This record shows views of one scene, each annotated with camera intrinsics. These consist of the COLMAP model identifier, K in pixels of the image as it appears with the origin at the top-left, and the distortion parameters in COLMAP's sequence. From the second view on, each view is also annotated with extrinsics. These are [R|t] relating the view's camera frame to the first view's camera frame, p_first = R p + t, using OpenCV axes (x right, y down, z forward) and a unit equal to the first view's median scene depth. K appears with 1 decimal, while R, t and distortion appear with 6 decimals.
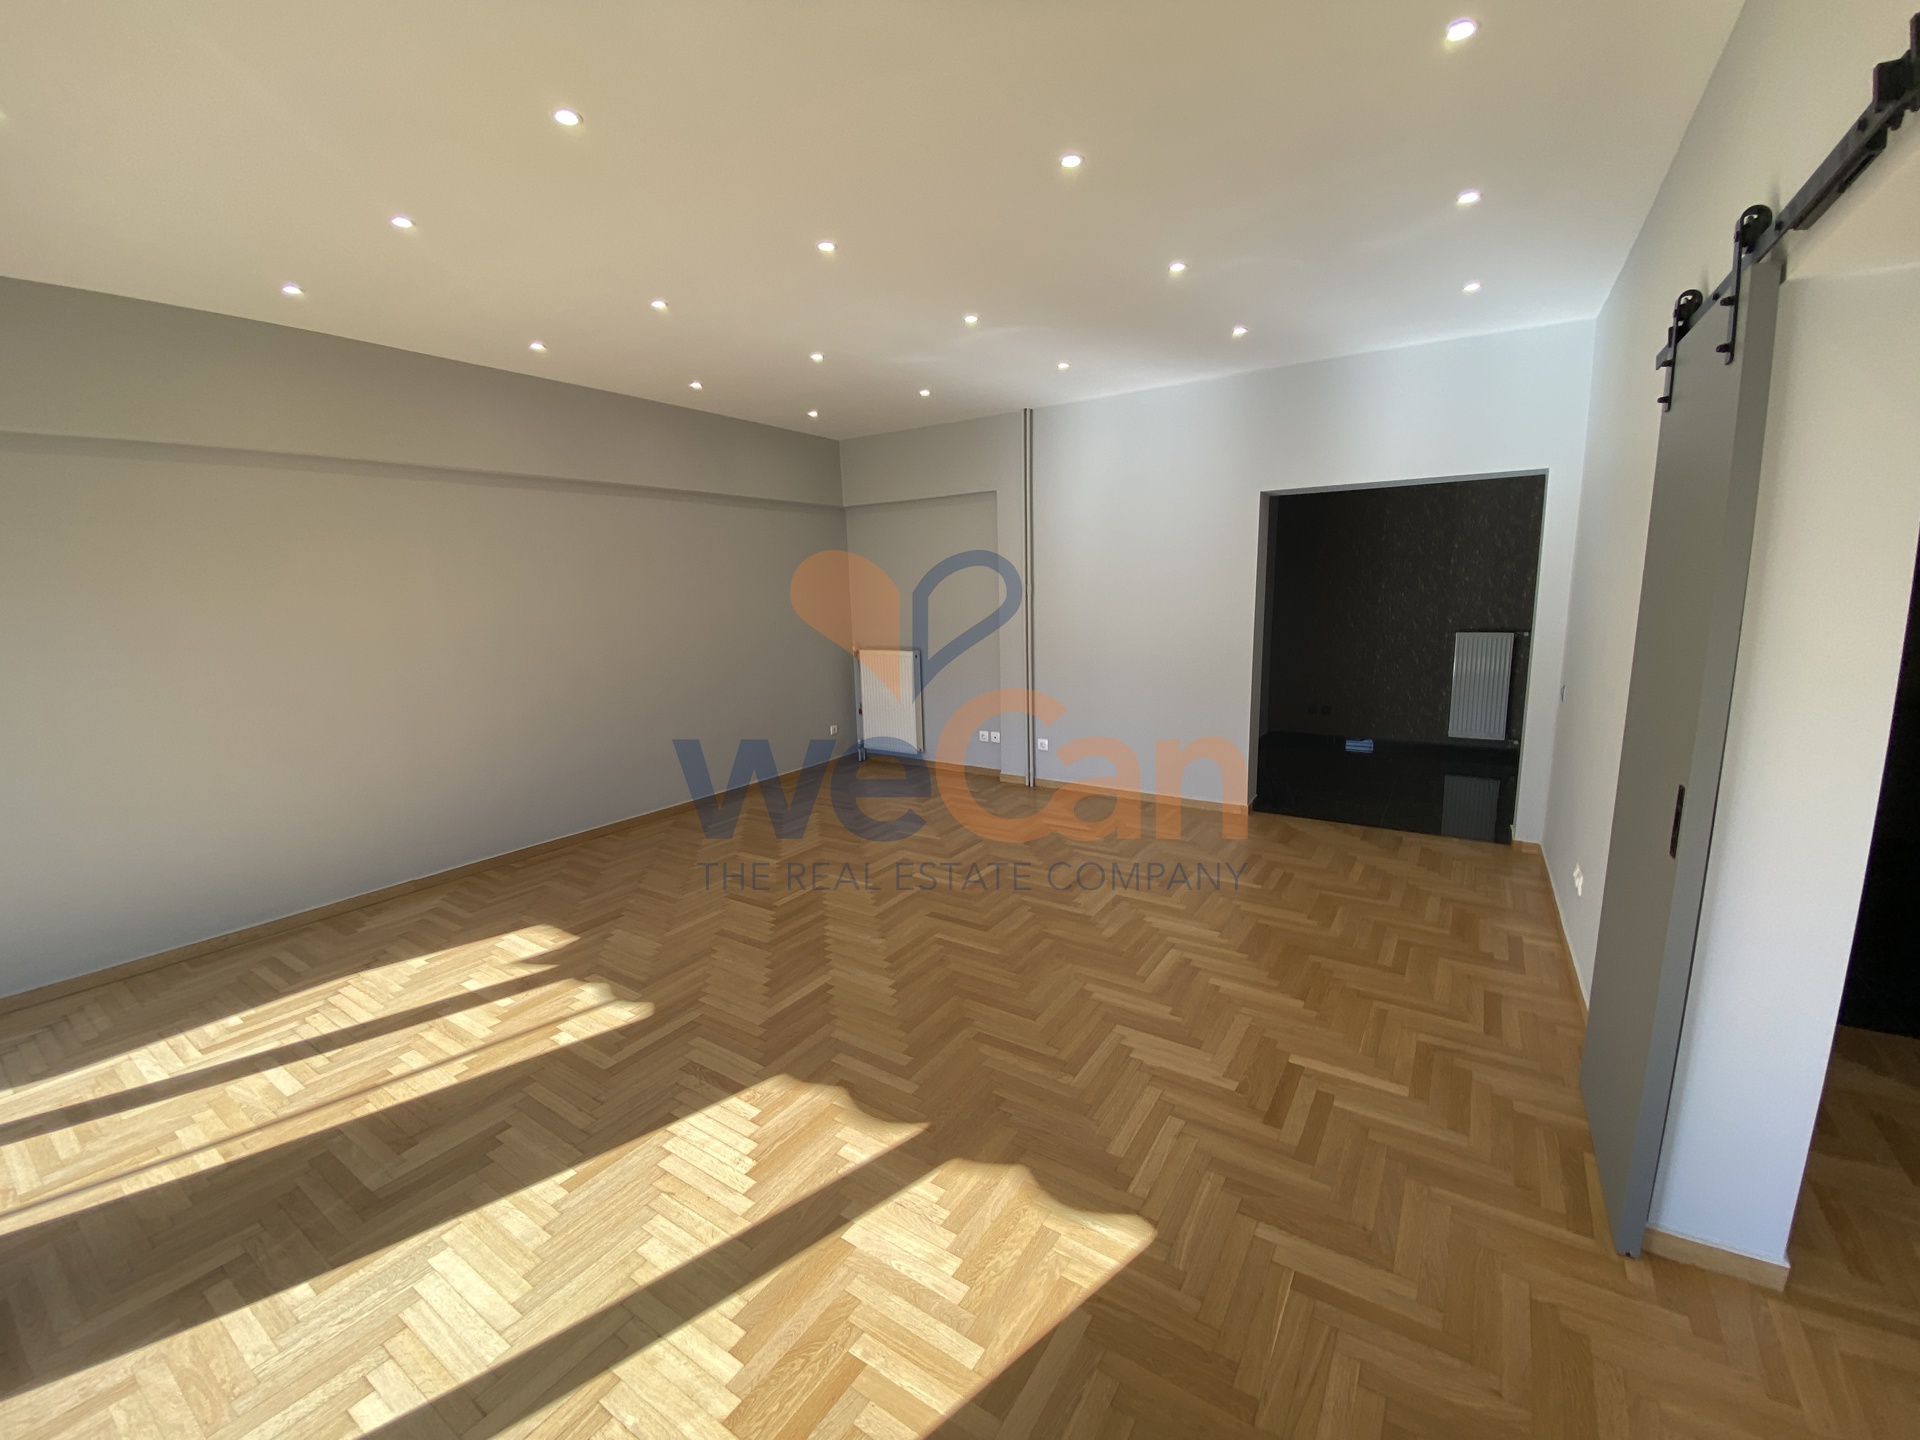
lens RADIAL K [[776.6, 0, 965.7], [0, 776.6, 715.3], [0, 0, 1]] dist [0.022501, -0.021647]
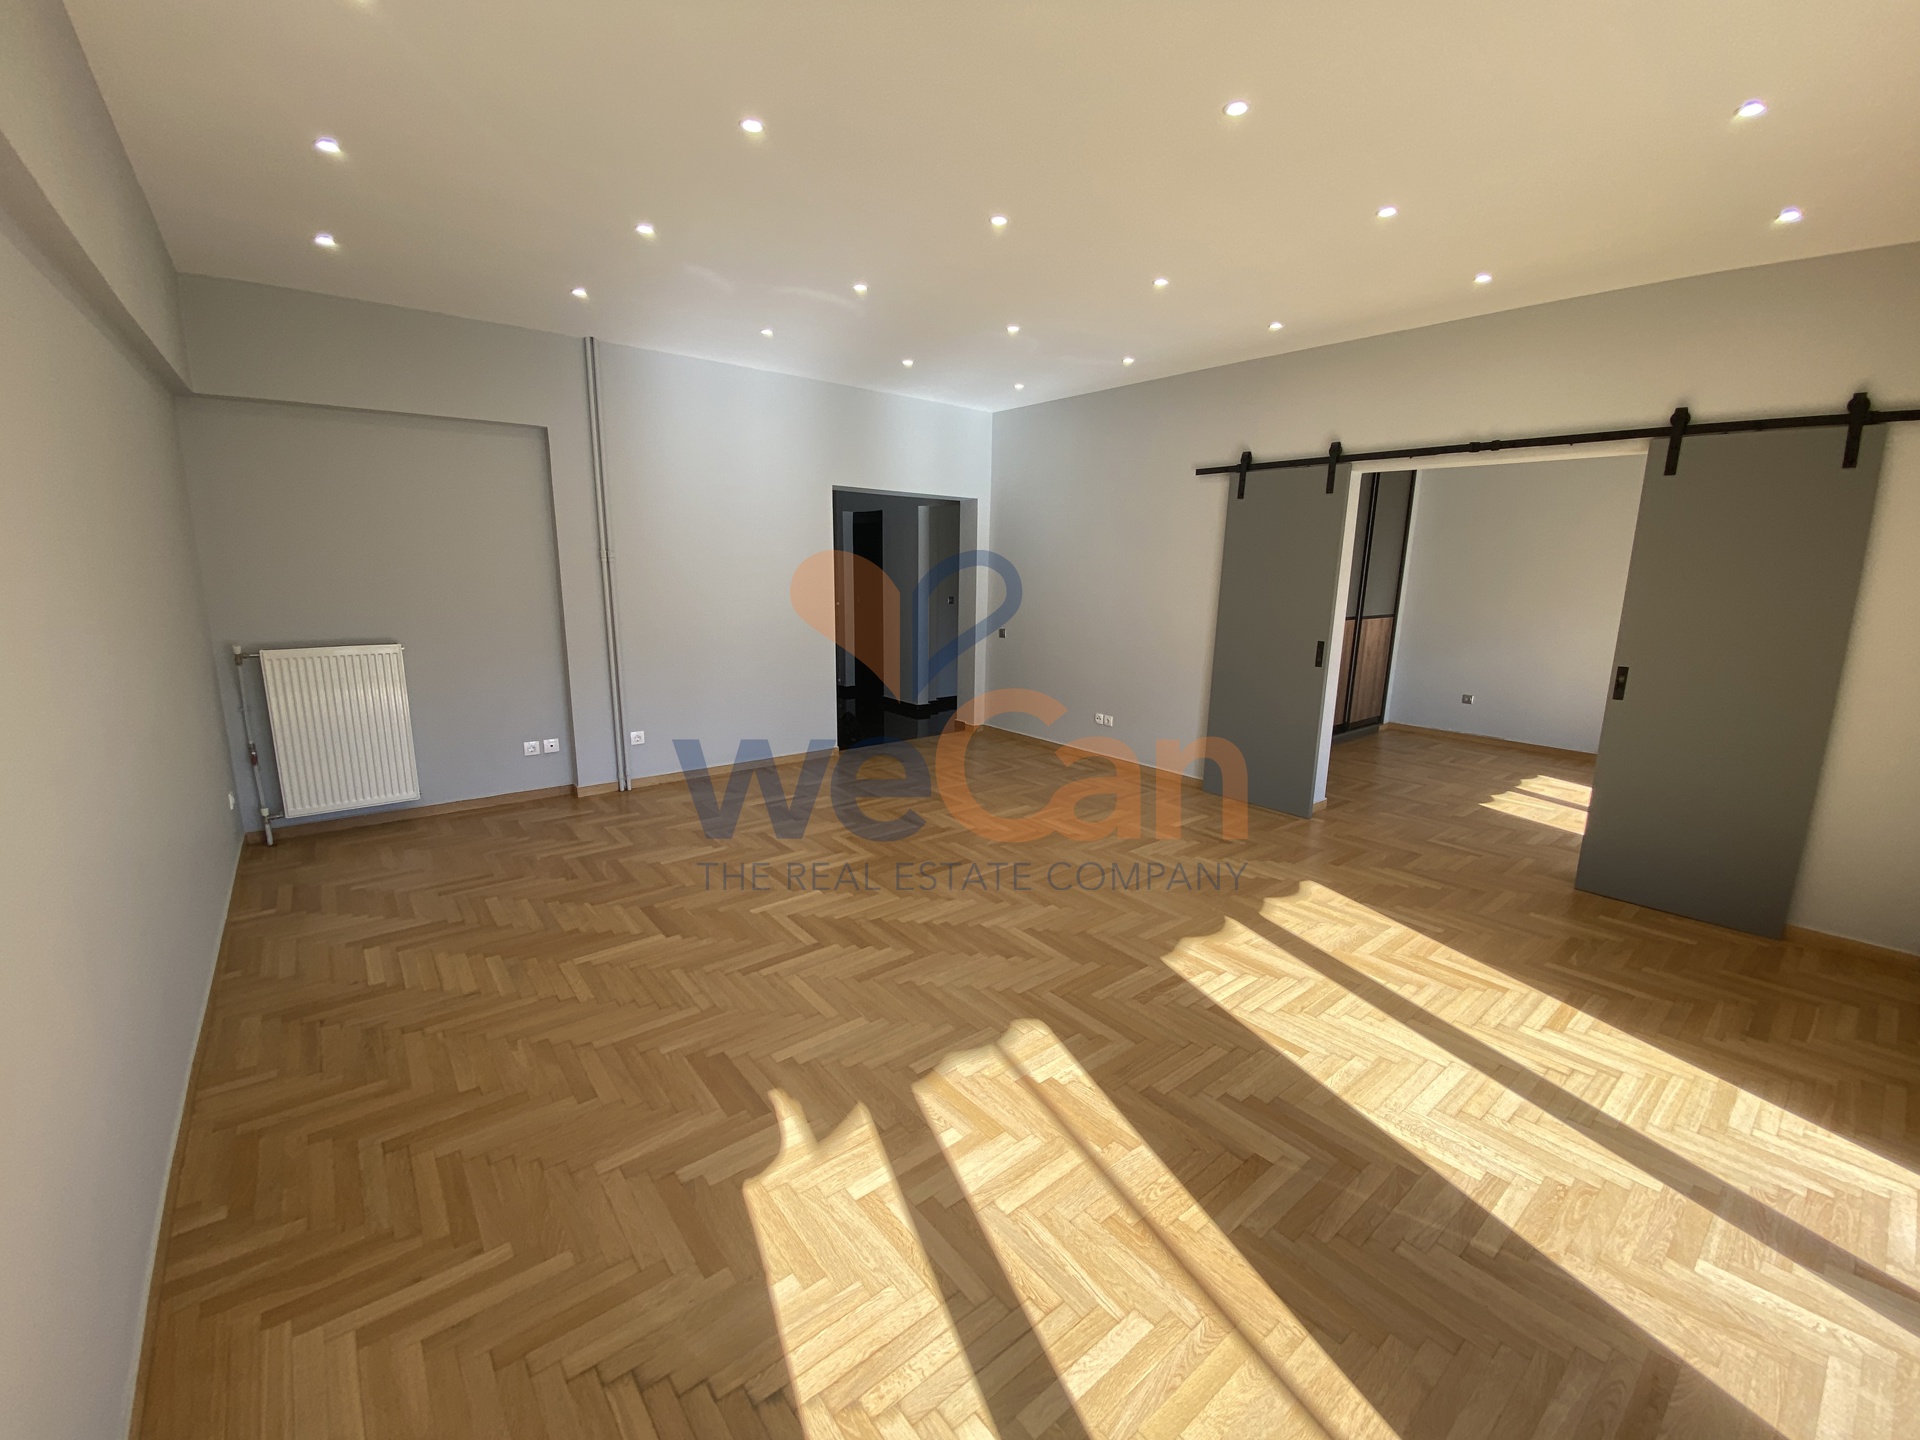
lens RADIAL K [[776.6, 0, 965.7], [0, 776.6, 715.3], [0, 0, 1]] dist [0.022501, -0.021647]
pose [[0.295825, -0.156591, 0.942320, -1.367780], [0.133736, 0.983546, 0.121458, -0.099342], [-0.945834, 0.090092, 0.311899, 0.850599]]
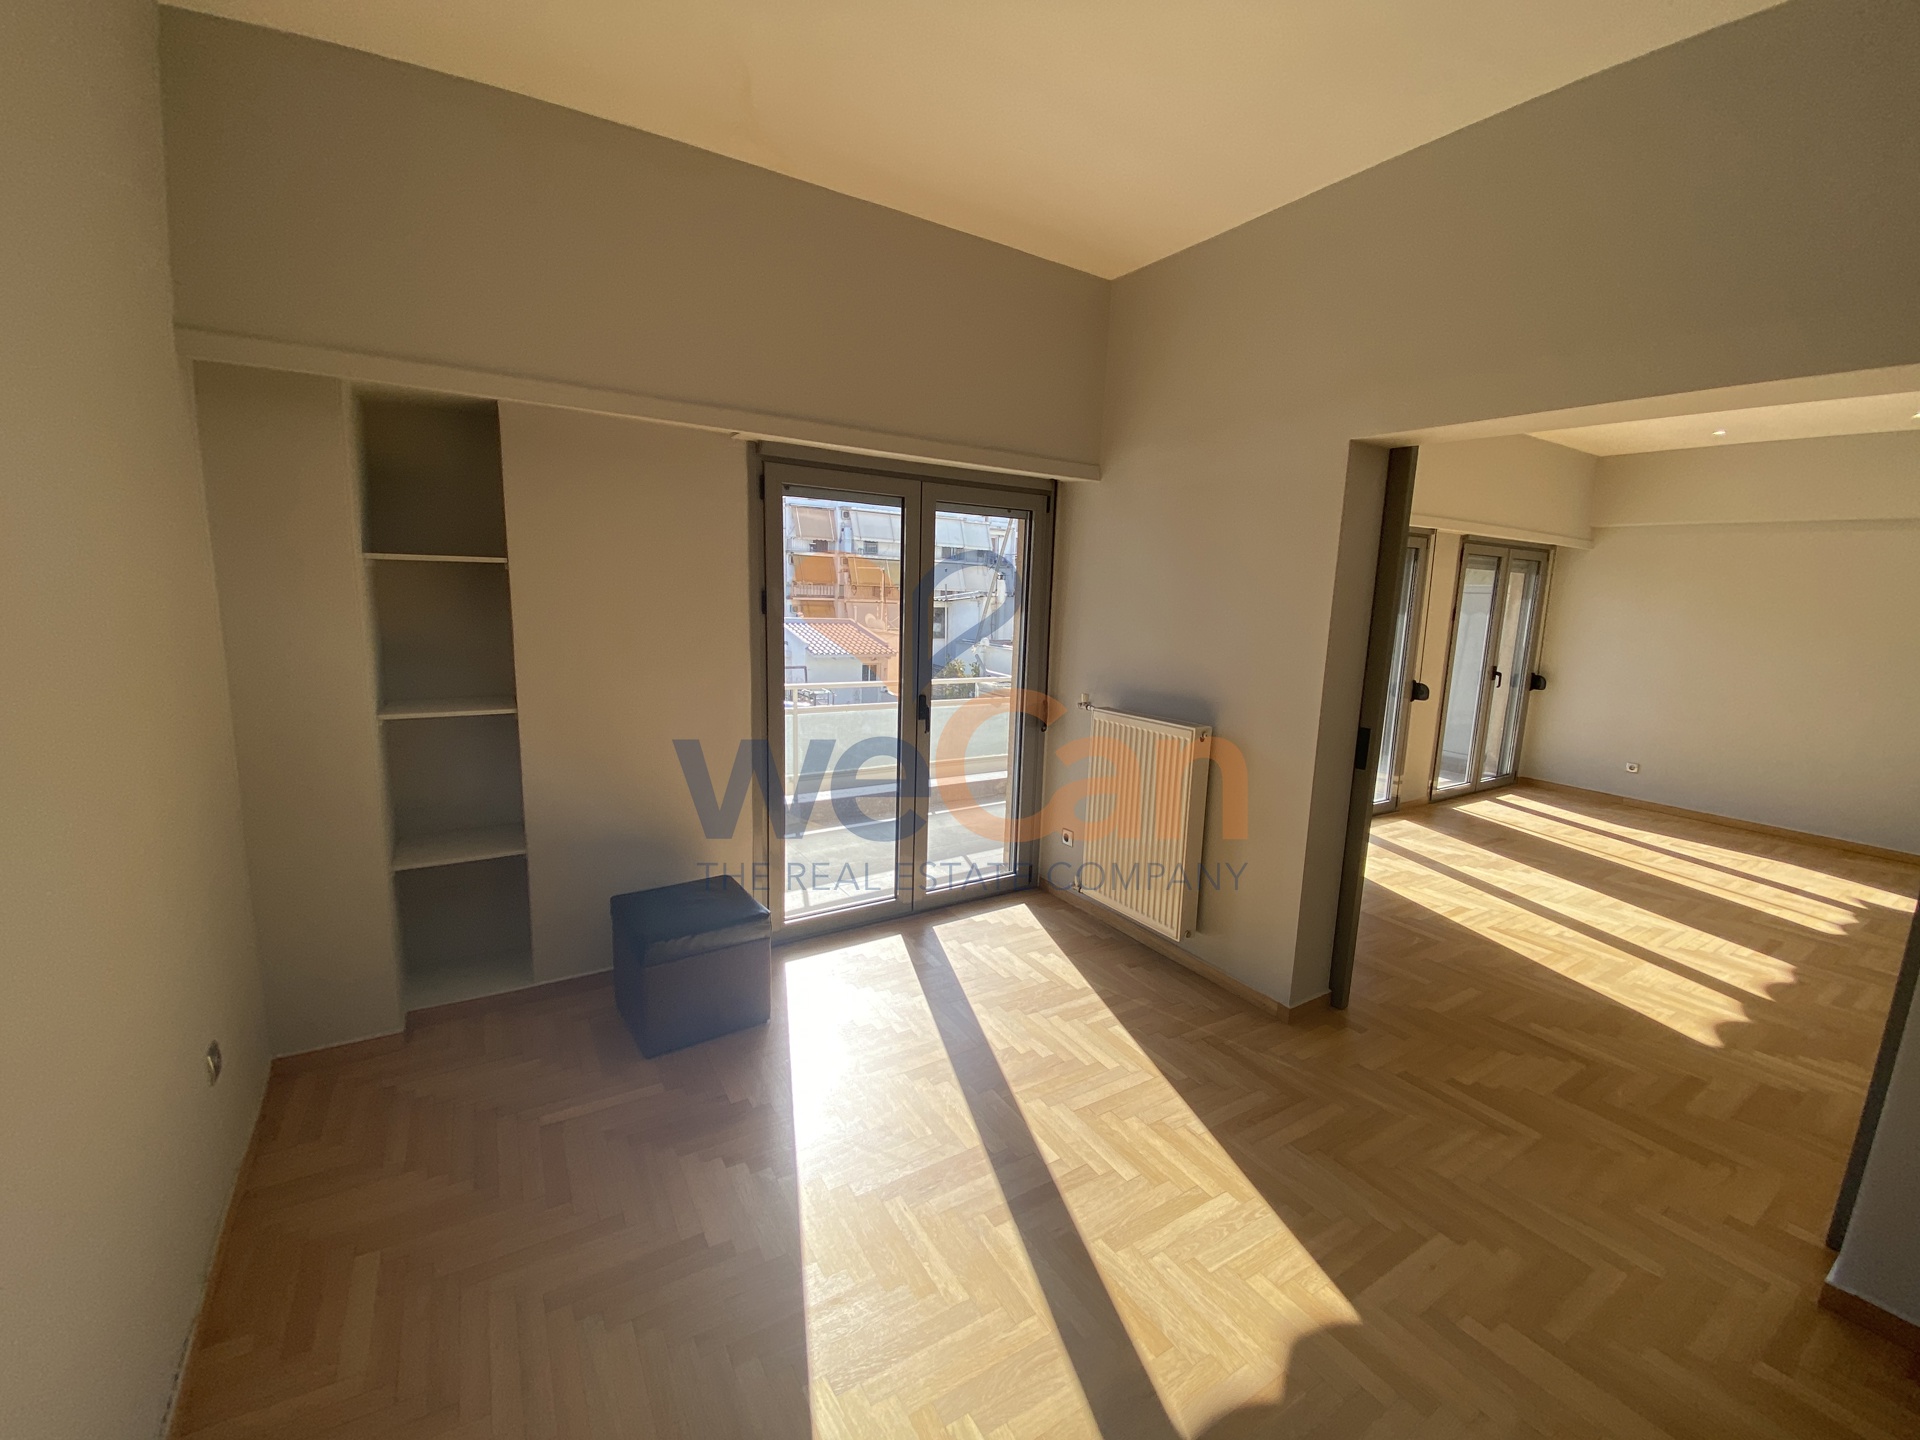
lens RADIAL K [[776.6, 0, 965.7], [0, 776.6, 715.3], [0, 0, 1]] dist [0.022501, -0.021647]
pose [[-0.420354, 0.152762, -0.894408, 1.511406], [-0.174013, 0.953856, 0.244699, -0.047216], [0.890518, 0.258499, -0.374375, 0.075005]]
